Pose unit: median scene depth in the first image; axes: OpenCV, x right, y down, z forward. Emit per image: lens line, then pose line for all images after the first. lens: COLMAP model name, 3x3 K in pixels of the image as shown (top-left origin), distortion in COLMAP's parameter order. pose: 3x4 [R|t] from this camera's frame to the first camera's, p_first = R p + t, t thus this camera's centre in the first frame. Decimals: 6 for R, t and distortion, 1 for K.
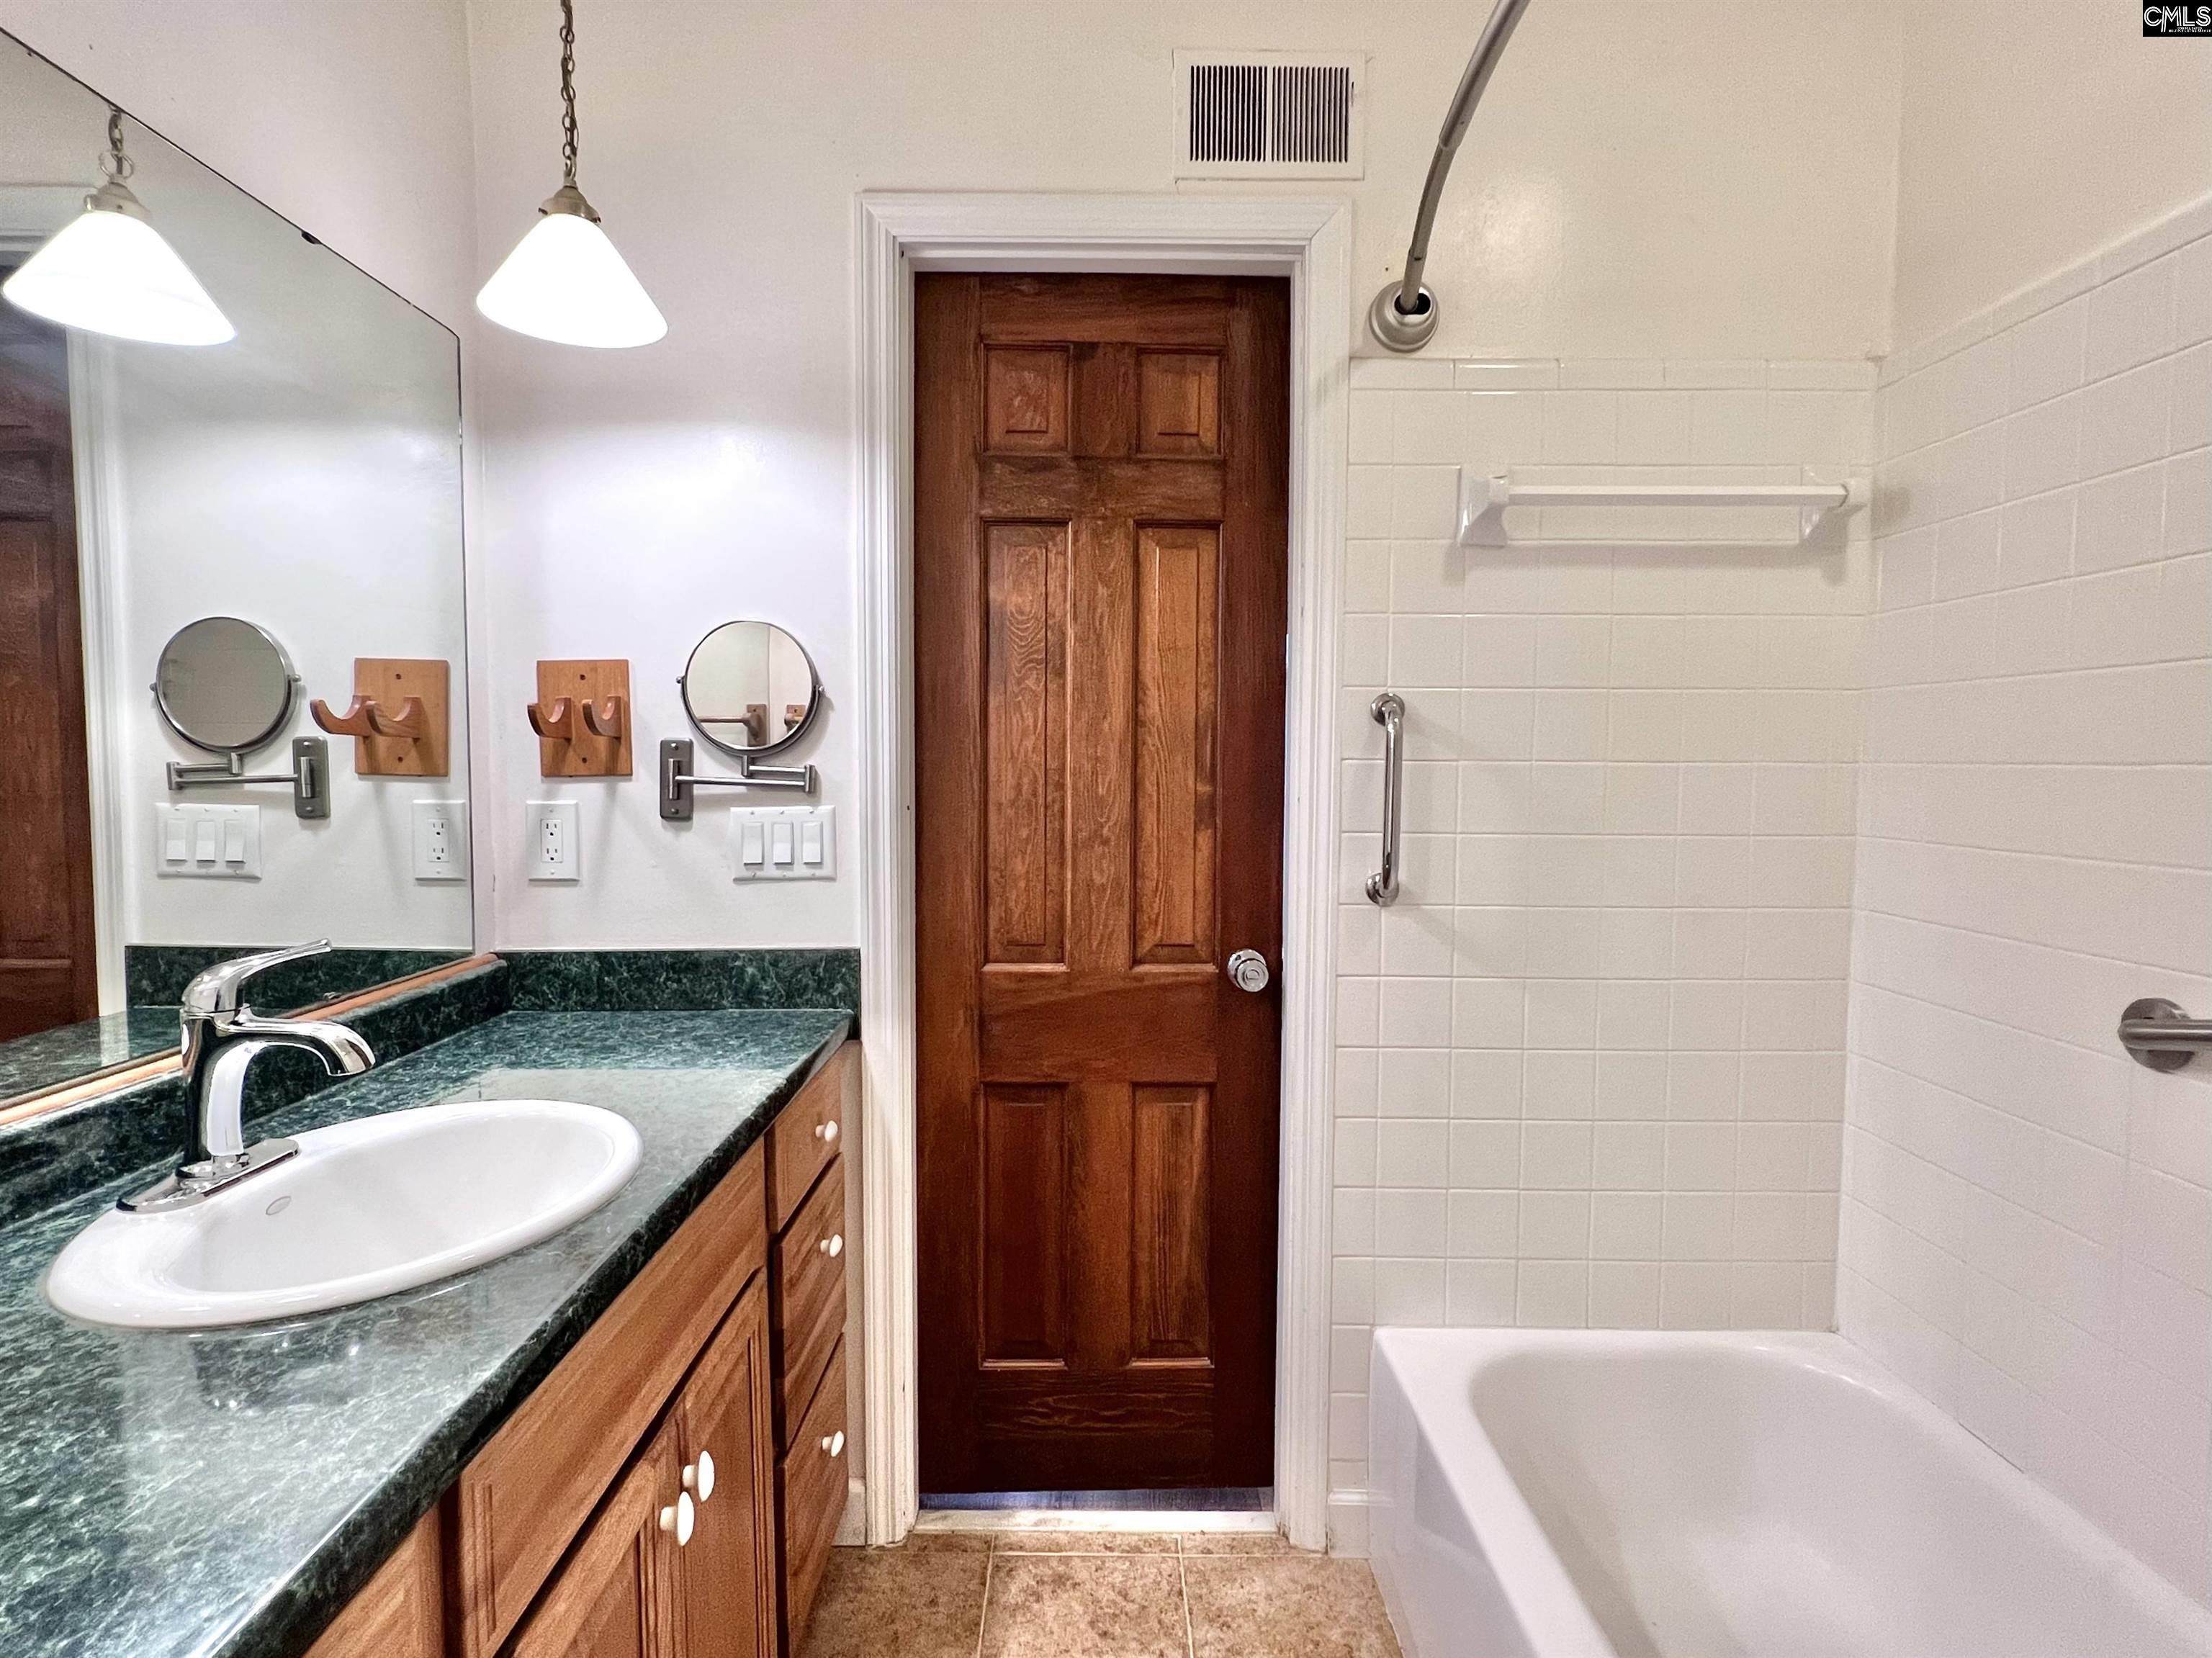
lens RADIAL K [[1110.8, 0, 1100.7], [0, 1110.8, 821.0], [0, 0, 1]] dist [-0.004657, 0.000383]
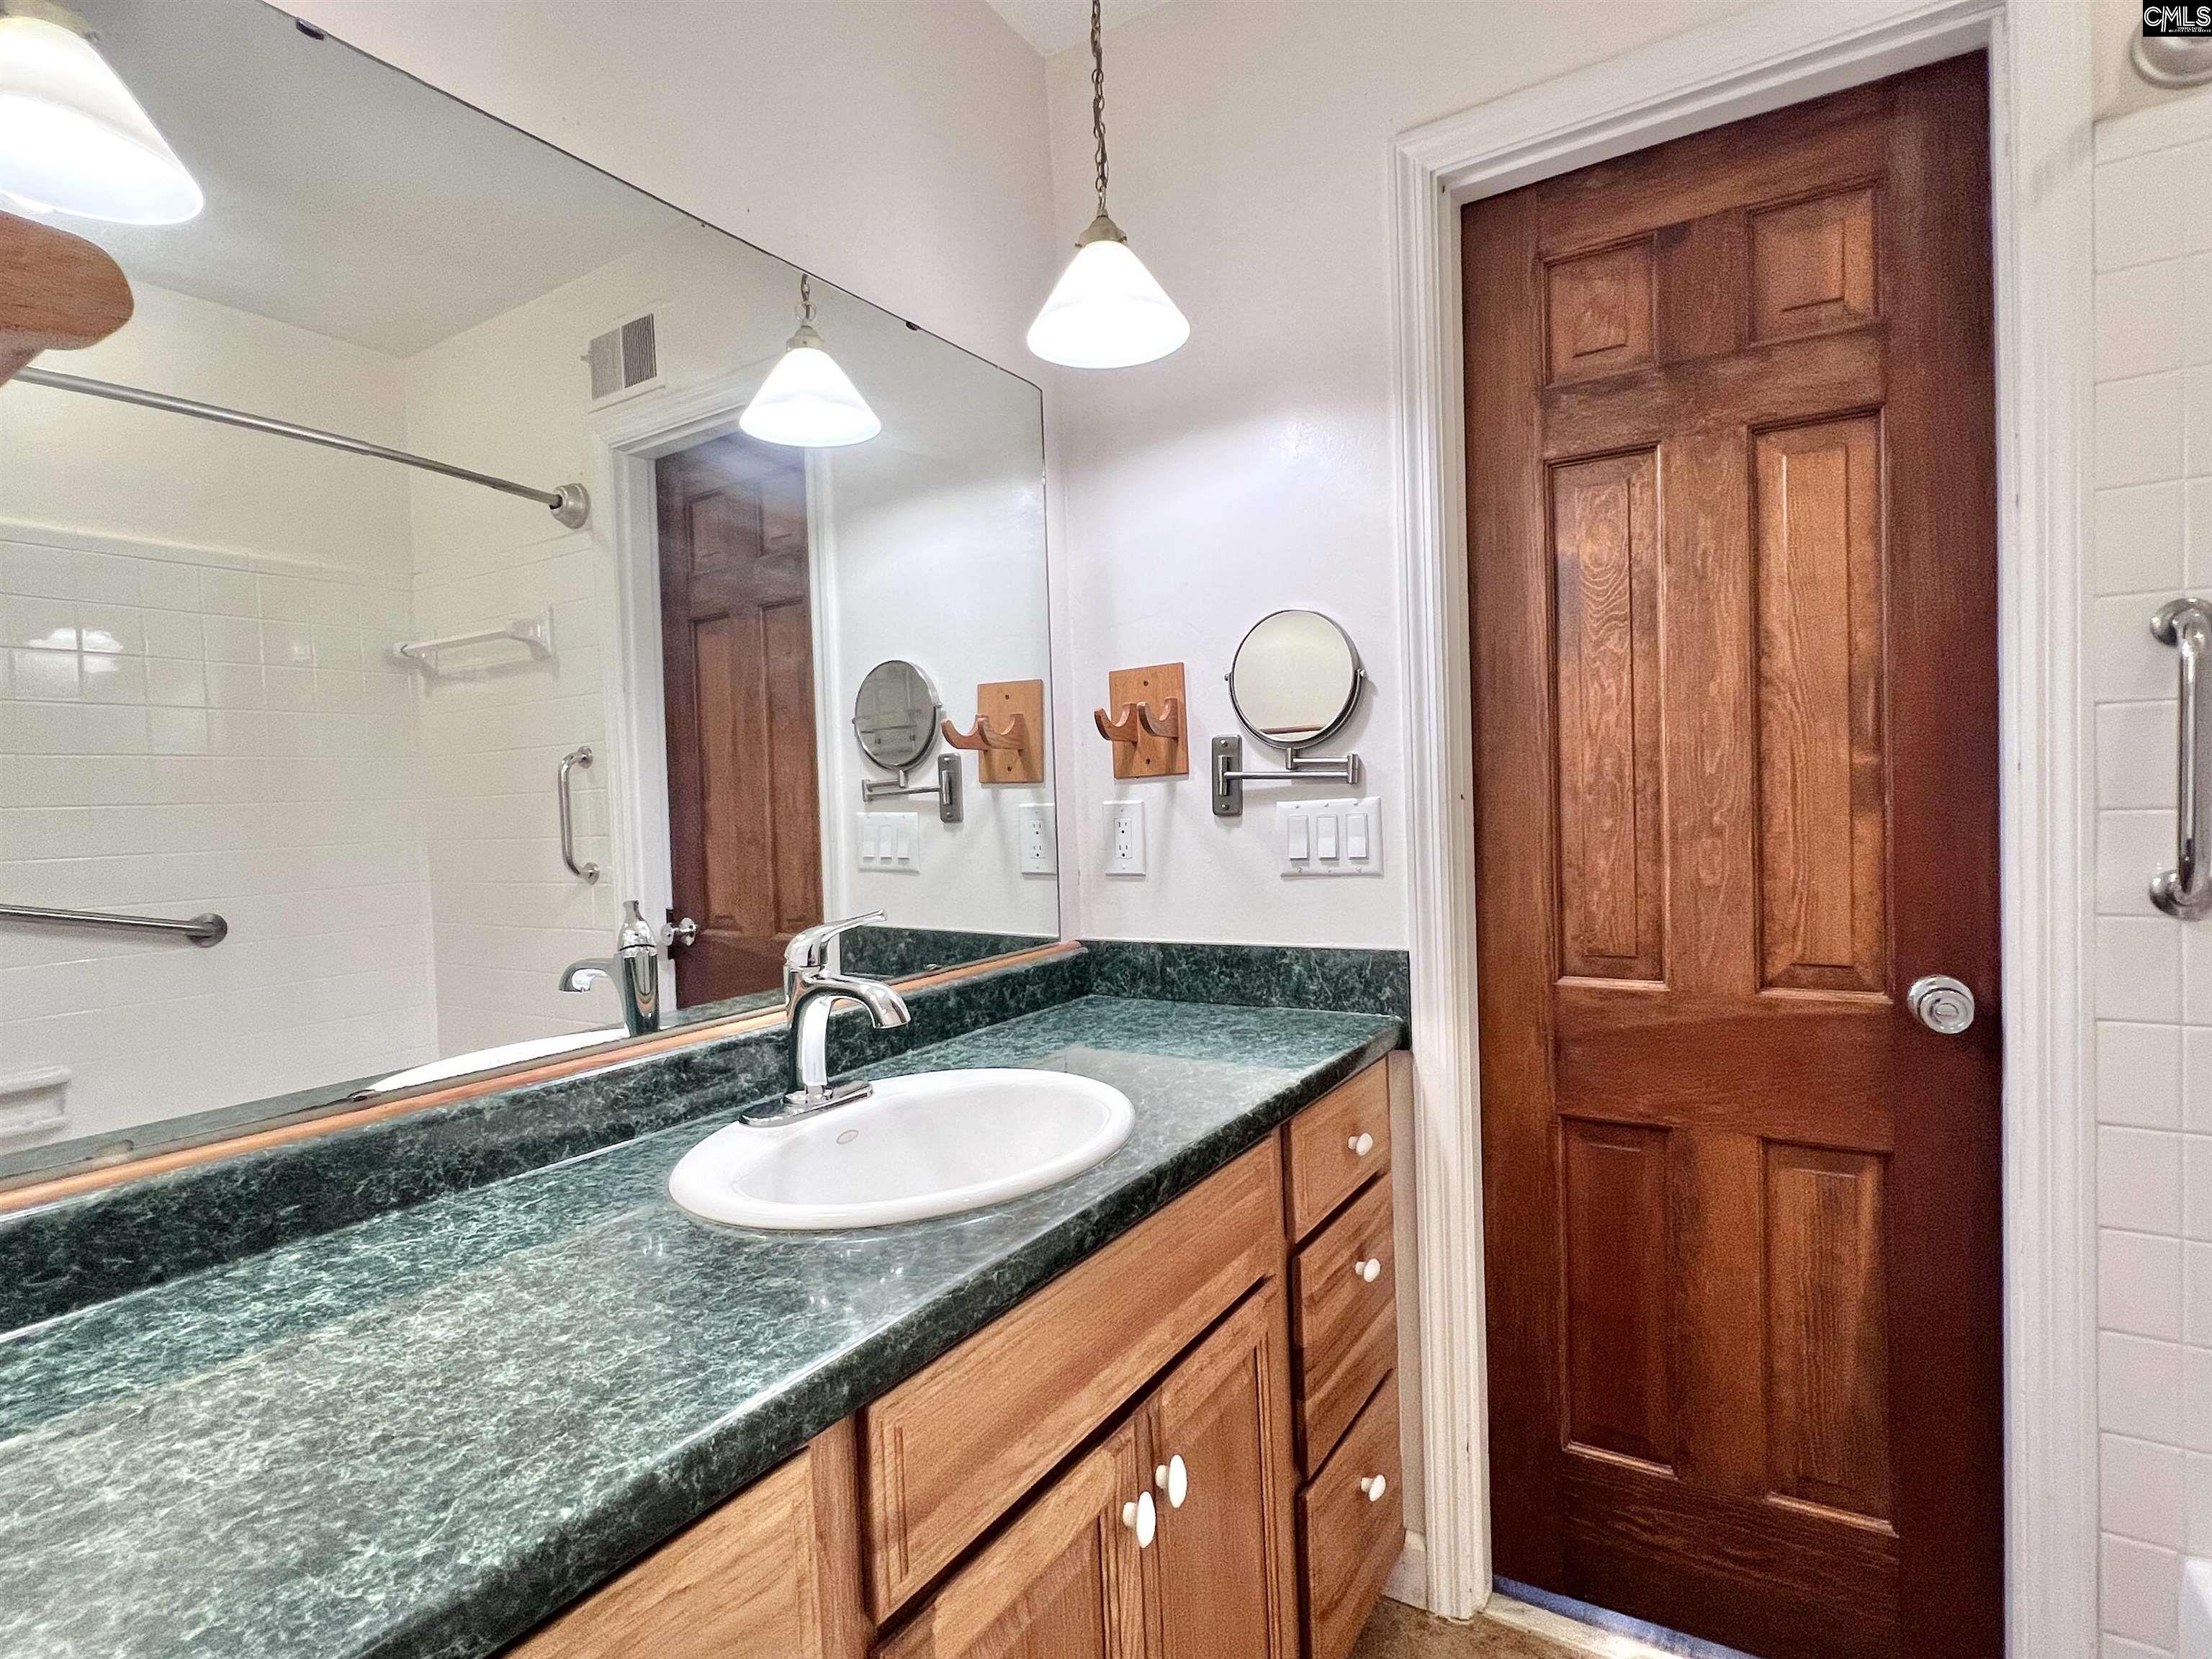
lens RADIAL K [[1101.0, 0, 1114.2], [0, 1101.0, 827.0], [0, 0, 1]] dist [-0.005195, 0.000366]
pose [[0.840088, -0.019825, -0.542088, 0.072496], [0.011526, 0.999759, -0.018701, 0.026231], [0.542328, 0.009462, 0.840114, 0.100659]]
